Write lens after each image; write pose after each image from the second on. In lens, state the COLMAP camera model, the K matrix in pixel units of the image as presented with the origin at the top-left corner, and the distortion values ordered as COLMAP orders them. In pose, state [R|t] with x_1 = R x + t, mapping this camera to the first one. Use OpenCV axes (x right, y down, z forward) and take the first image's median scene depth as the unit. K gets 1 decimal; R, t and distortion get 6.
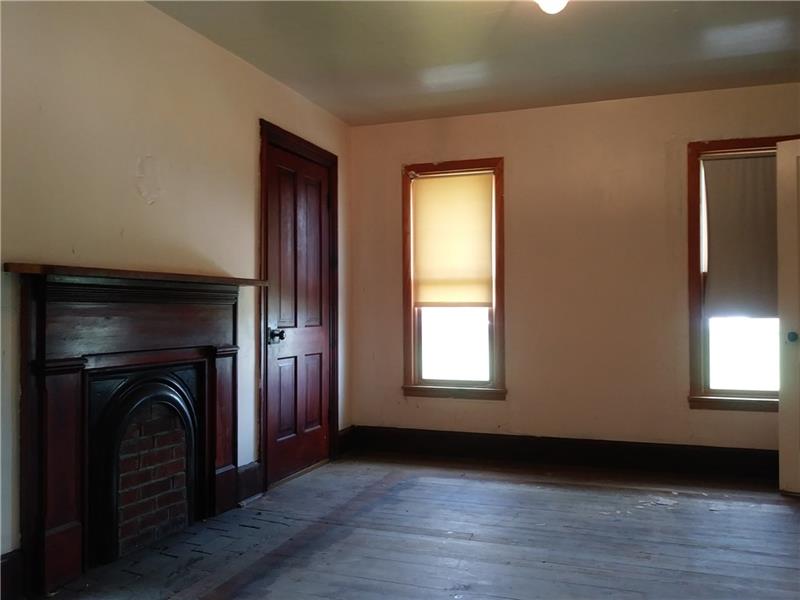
lens RADIAL K [[694.6, 0, 405.1], [0, 694.6, 299.0], [0, 0, 1]] dist [0.044056, 0.008475]
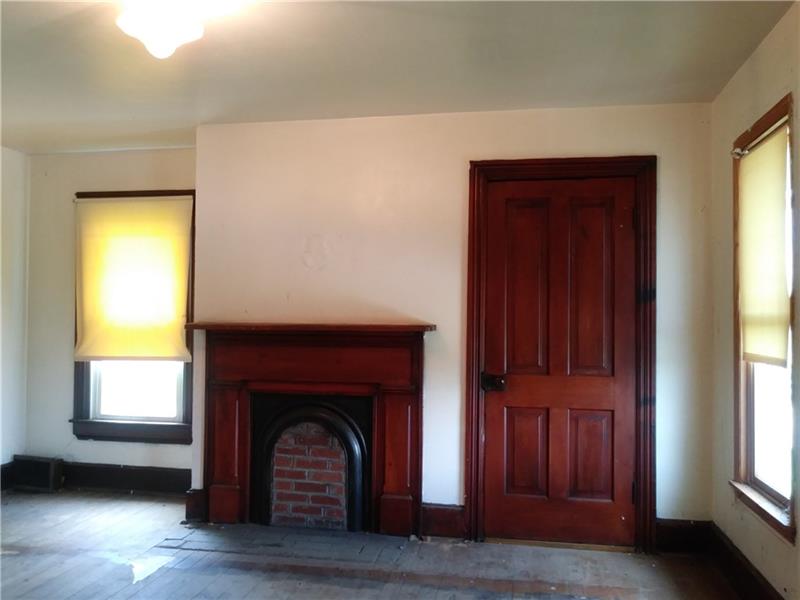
lens RADIAL K [[694.6, 0, 403.8], [0, 694.6, 305.4], [0, 0, 1]] dist [0.044056, 0.008475]
pose [[0.147069, -0.030395, -0.988659, 0.944869], [0.010675, 0.999518, -0.029141, -0.029665], [0.989069, -0.006268, 0.147323, 0.958465]]
